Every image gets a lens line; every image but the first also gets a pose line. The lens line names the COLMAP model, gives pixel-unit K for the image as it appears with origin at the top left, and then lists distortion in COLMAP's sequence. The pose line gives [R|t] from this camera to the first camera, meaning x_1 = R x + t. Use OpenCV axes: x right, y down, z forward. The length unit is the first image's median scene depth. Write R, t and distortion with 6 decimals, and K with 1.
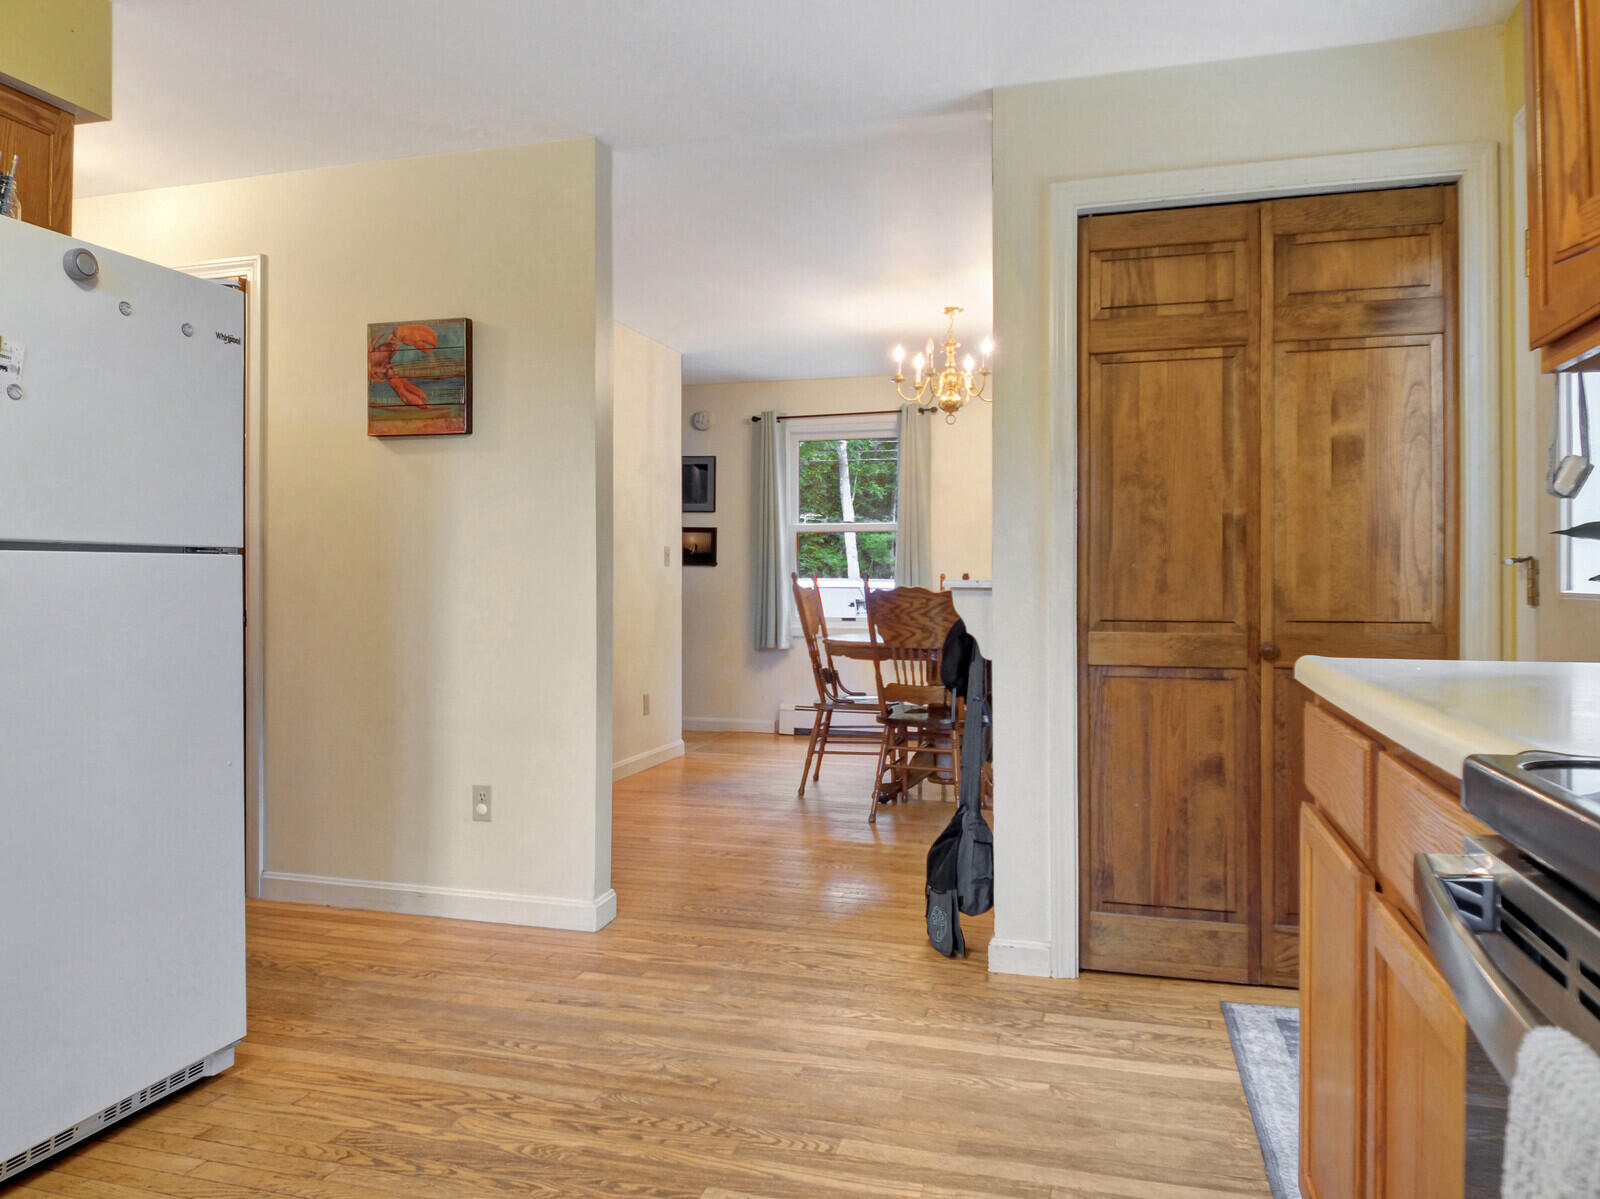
lens RADIAL K [[1121.4, 0, 800.8], [0, 1121.4, 588.1], [0, 0, 1]] dist [0.056844, -0.083395]
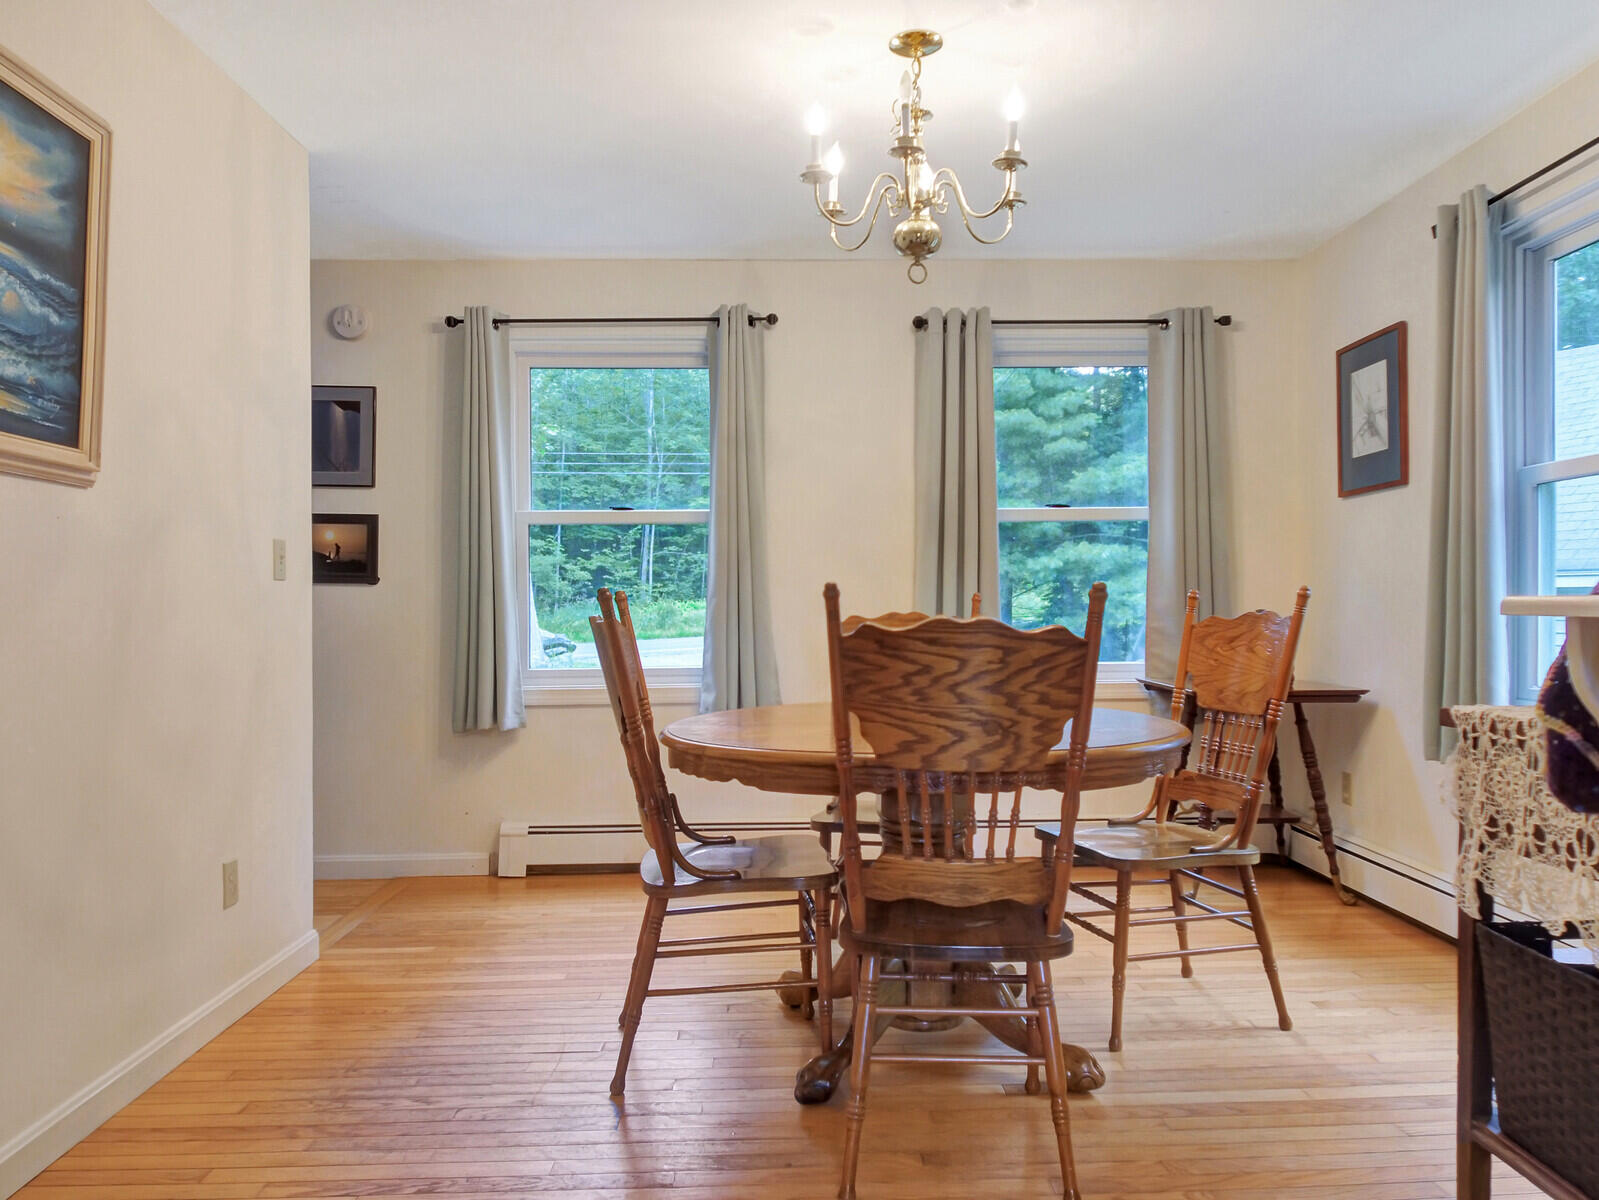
lens RADIAL K [[1120.7, 0, 800.3], [0, 1120.7, 588.6], [0, 0, 1]] dist [0.056844, -0.083395]
pose [[0.951600, -0.004639, 0.307306, -0.055973], [0.012002, 0.999684, -0.022073, -0.002715], [-0.307106, 0.024693, 0.951355, 0.470652]]
